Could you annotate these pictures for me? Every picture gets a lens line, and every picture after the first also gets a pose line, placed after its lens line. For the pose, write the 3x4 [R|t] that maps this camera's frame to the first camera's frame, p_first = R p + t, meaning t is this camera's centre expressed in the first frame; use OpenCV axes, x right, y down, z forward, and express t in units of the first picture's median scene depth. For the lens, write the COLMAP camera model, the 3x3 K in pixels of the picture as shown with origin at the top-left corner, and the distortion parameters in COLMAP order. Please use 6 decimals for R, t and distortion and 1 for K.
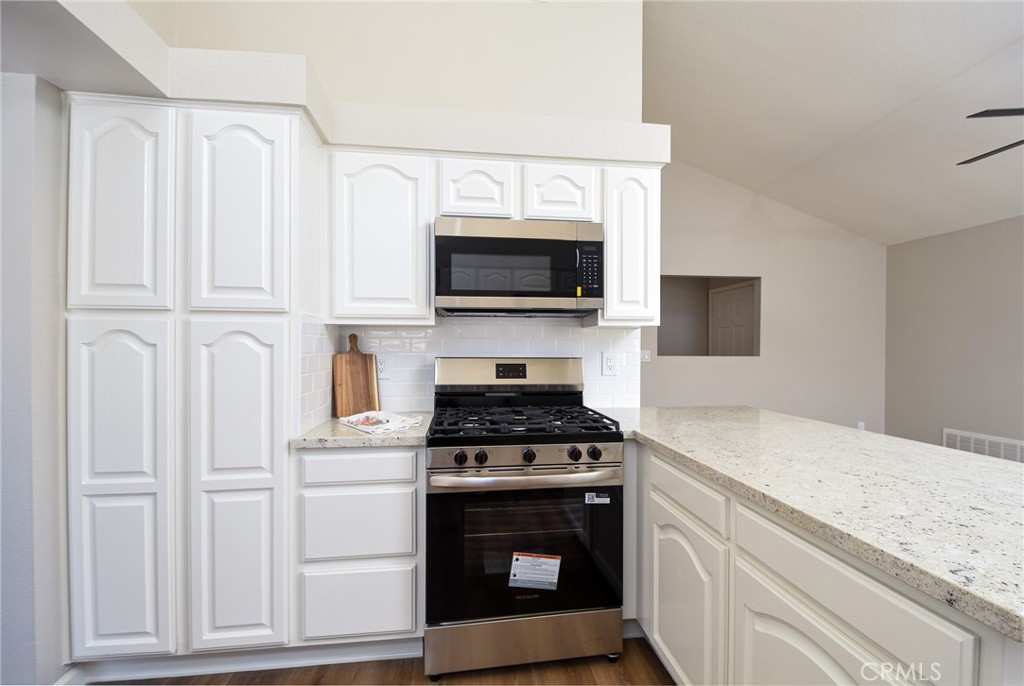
lens RADIAL K [[449.1, 0, 525.5], [0, 449.1, 352.2], [0, 0, 1]] dist [0.009153, -0.011250]
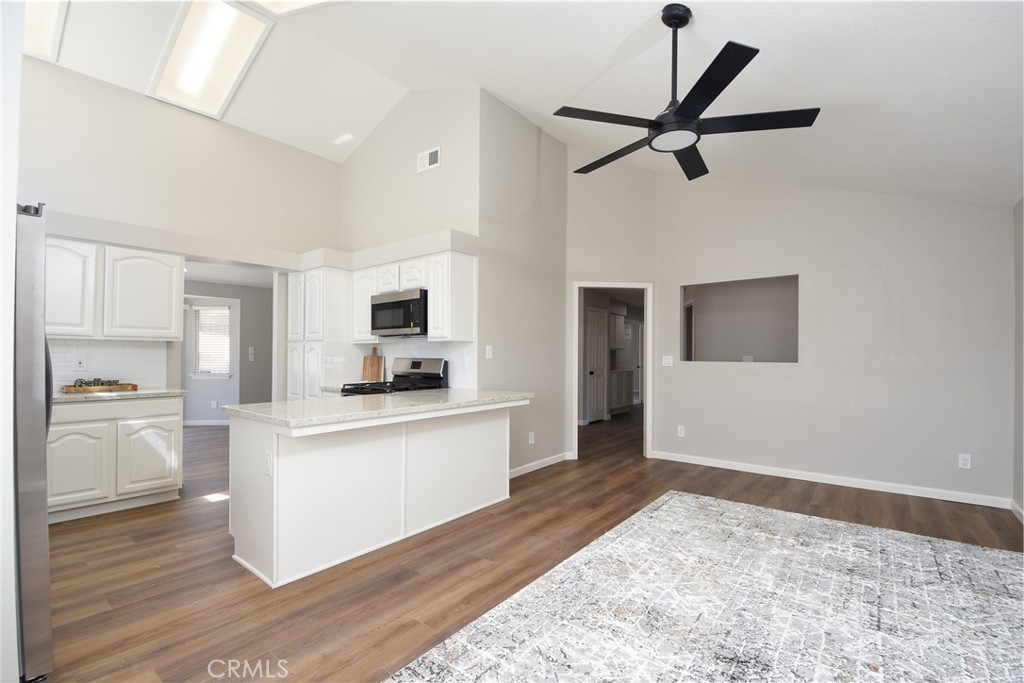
lens RADIAL K [[449.1, 0, 525.5], [0, 449.1, 350.7], [0, 0, 1]] dist [0.009153, -0.011250]
pose [[0.697202, -0.006311, -0.716847, 1.707860], [-0.008444, 0.999820, -0.017015, 0.008170], [0.716825, 0.017916, 0.697023, -0.017047]]
